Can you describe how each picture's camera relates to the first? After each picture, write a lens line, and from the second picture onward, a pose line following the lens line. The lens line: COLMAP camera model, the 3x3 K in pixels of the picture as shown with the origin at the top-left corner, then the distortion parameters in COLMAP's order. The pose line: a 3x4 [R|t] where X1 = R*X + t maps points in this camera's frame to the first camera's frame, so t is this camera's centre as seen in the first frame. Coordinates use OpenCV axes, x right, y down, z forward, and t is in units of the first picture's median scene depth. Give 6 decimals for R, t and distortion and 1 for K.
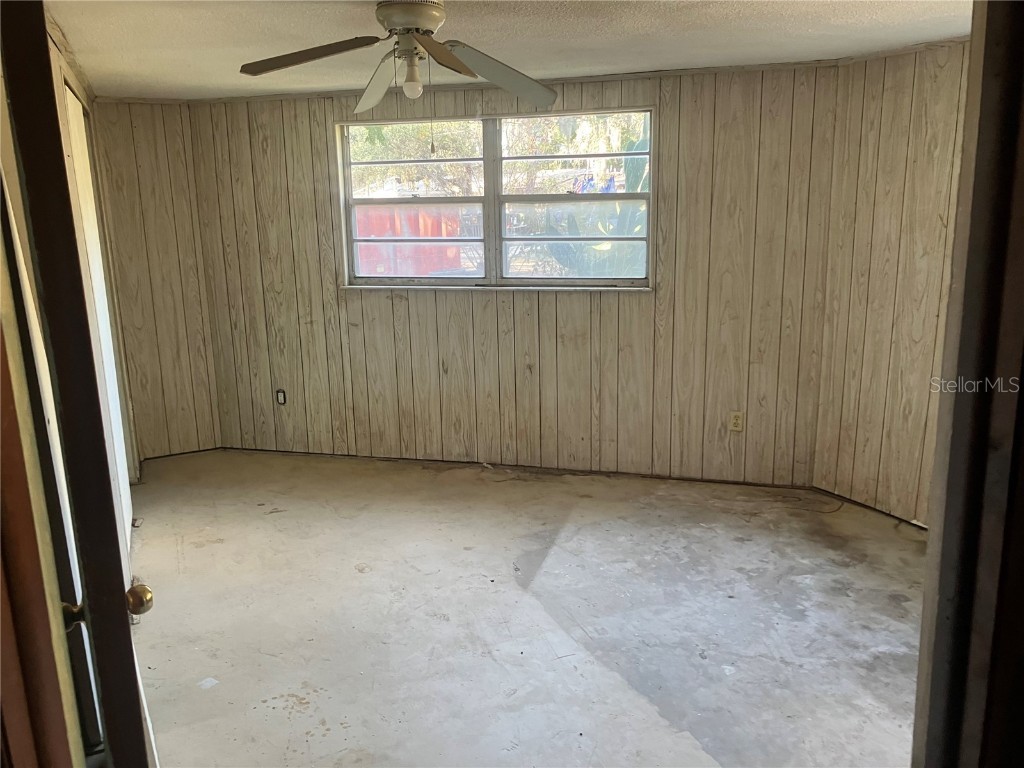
lens RADIAL K [[868.4, 0, 508.5], [0, 868.4, 396.5], [0, 0, 1]] dist [0.089069, -0.097195]
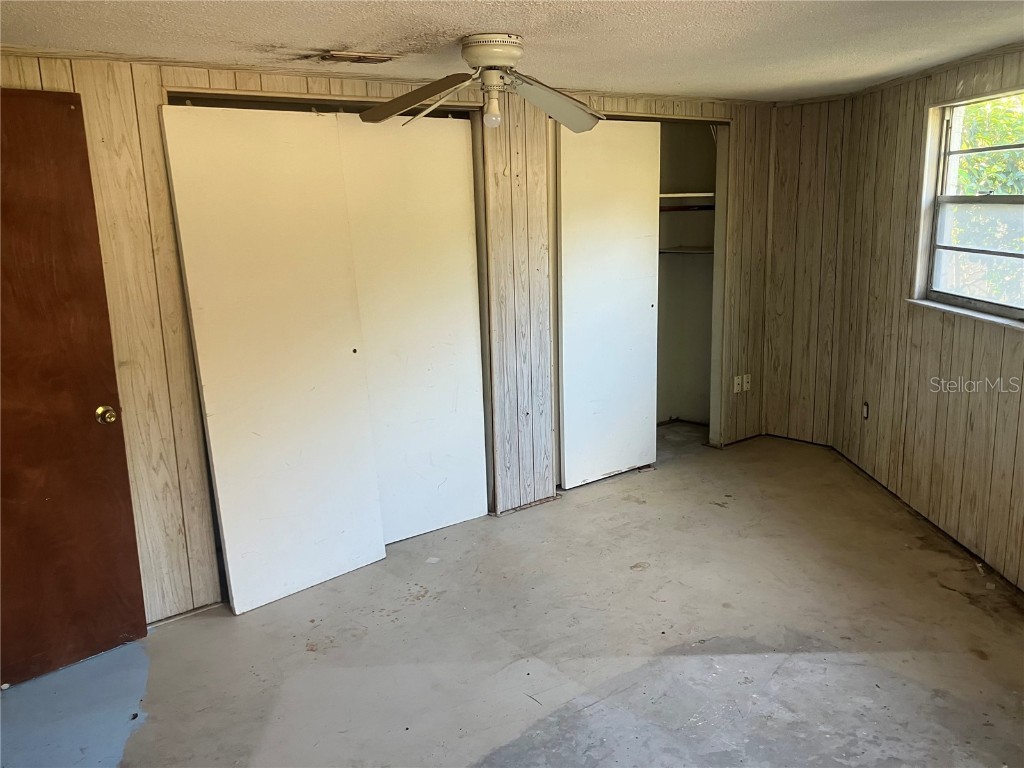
lens RADIAL K [[868.4, 0, 508.5], [0, 868.4, 396.5], [0, 0, 1]] dist [0.089069, -0.097195]
pose [[0.257946, 0.236533, -0.936758, 0.559437], [-0.198123, 0.961914, 0.188329, -0.125562], [0.945627, 0.137015, 0.294984, 0.411517]]
